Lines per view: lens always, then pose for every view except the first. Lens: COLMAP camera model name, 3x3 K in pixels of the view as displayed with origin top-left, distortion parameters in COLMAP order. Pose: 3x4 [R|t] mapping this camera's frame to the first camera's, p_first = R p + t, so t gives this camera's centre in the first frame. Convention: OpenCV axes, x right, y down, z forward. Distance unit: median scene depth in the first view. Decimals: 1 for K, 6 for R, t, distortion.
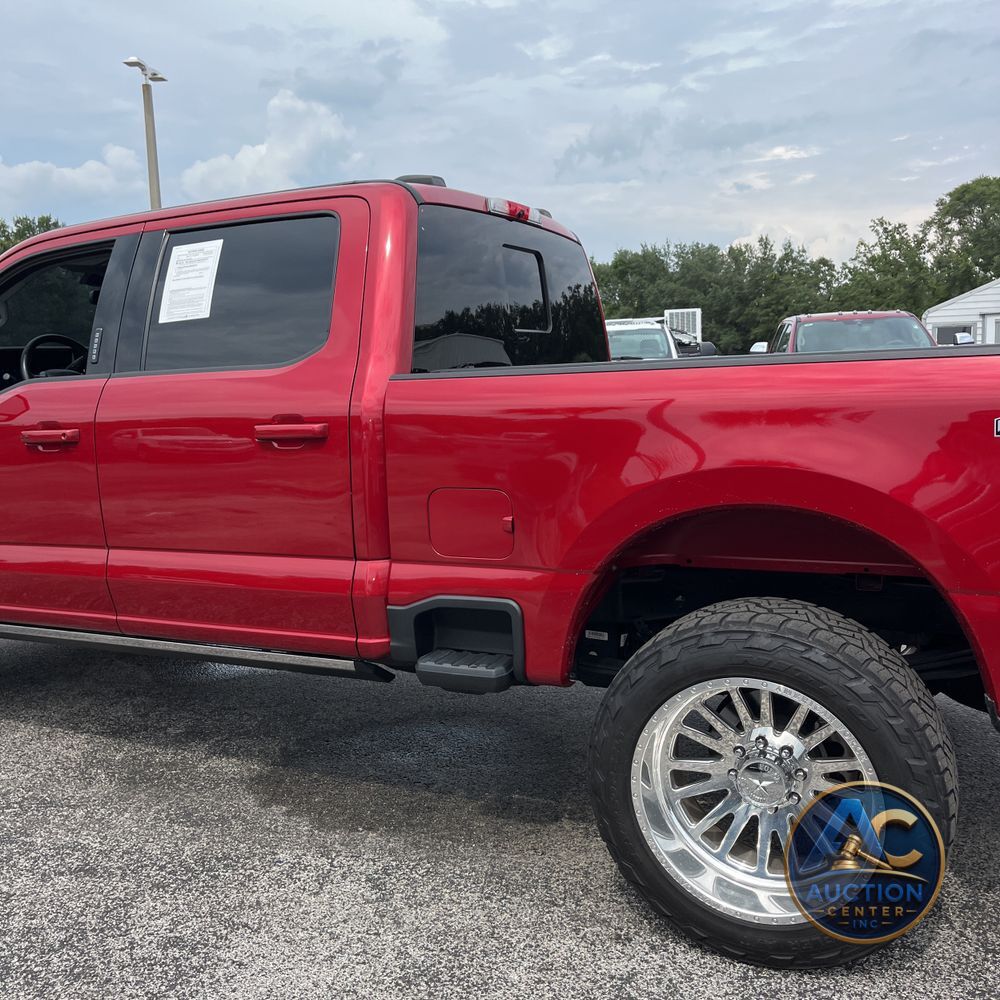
lens RADIAL K [[1023.0, 0, 499.2], [0, 1023.0, 477.0], [0, 0, 1]] dist [0.040190, -0.029082]
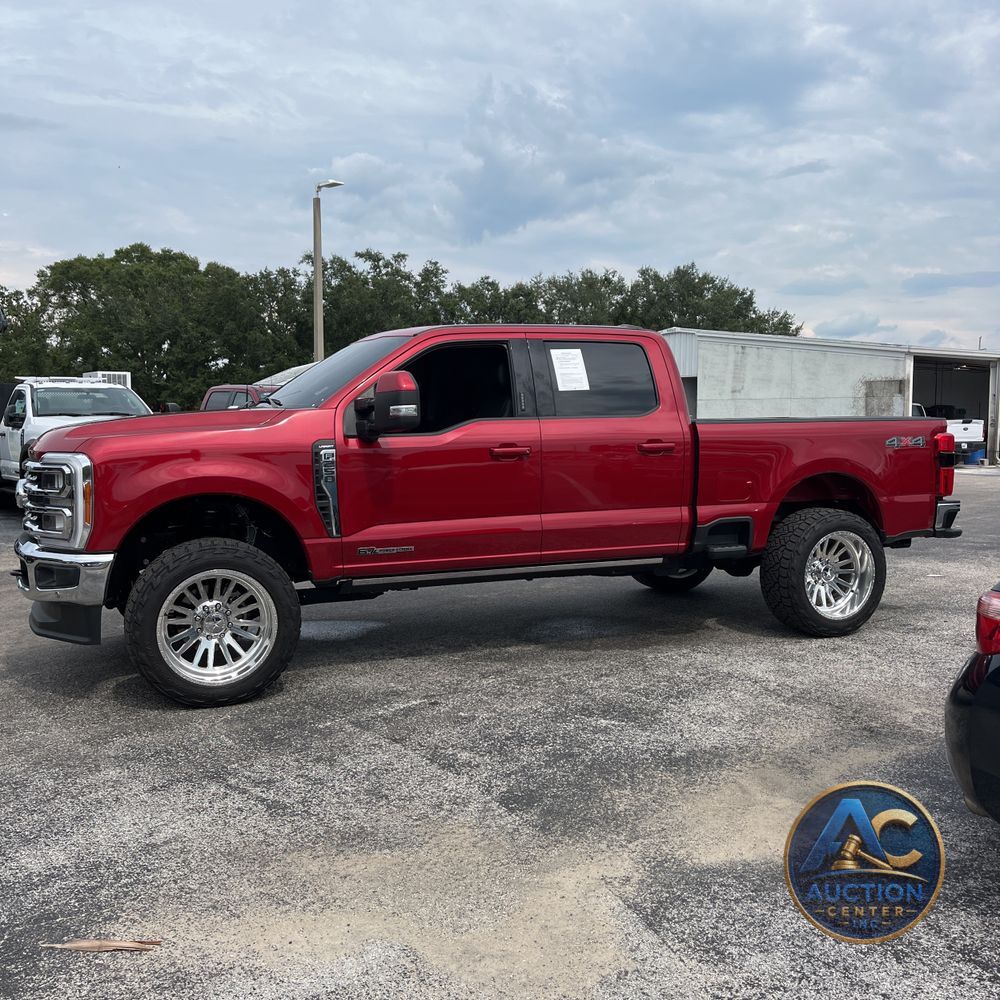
lens RADIAL K [[1023.0, 0, 499.2], [0, 1023.0, 477.0], [0, 0, 1]] dist [0.040190, -0.029082]
pose [[0.643263, -0.009369, 0.765588, -1.577083], [0.058507, 0.997603, -0.036950, 0.058553], [-0.763406, 0.068561, 0.642270, -0.077541]]
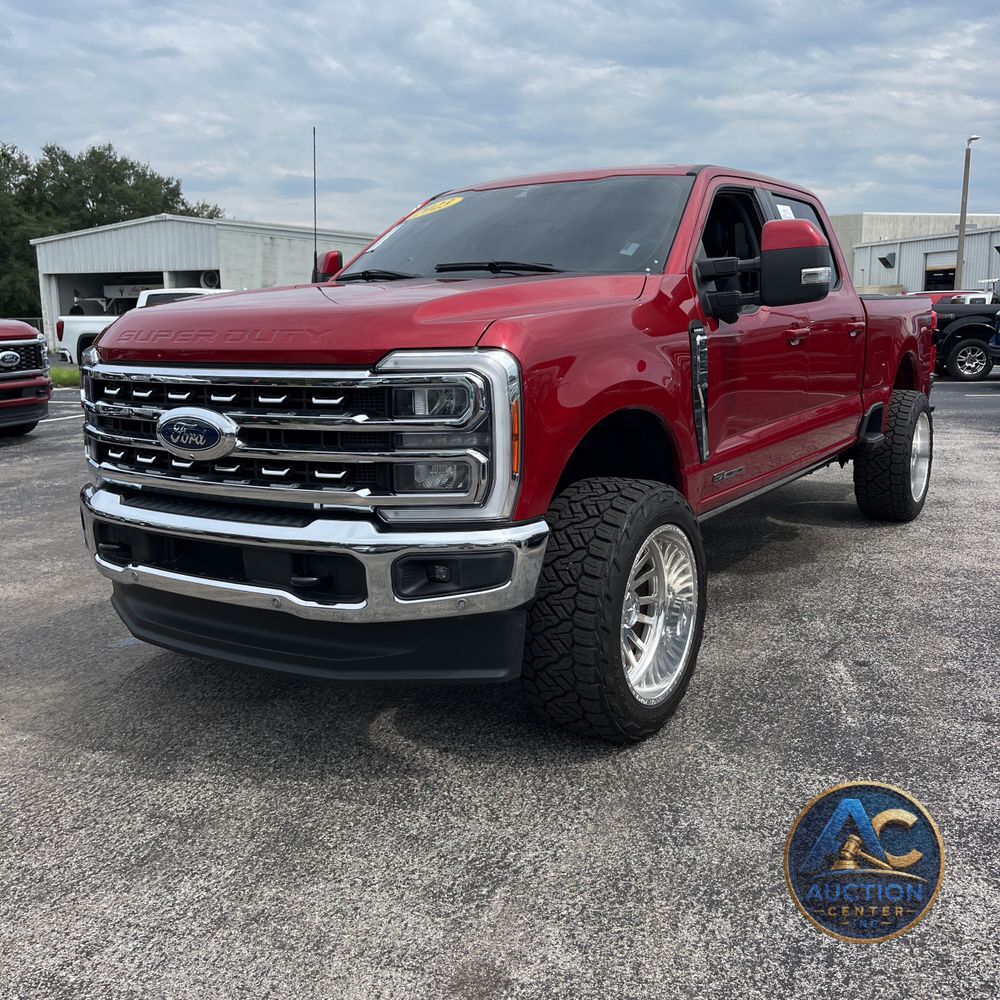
lens RADIAL K [[1018.0, 0, 533.2], [0, 1018.0, 499.2], [0, 0, 1]] dist [0.009721, 0.014850]
pose [[0.107963, -0.145303, 0.983479, -1.631092], [0.114845, 0.984461, 0.132841, -0.041079], [-0.987499, 0.098606, 0.122972, 1.091516]]
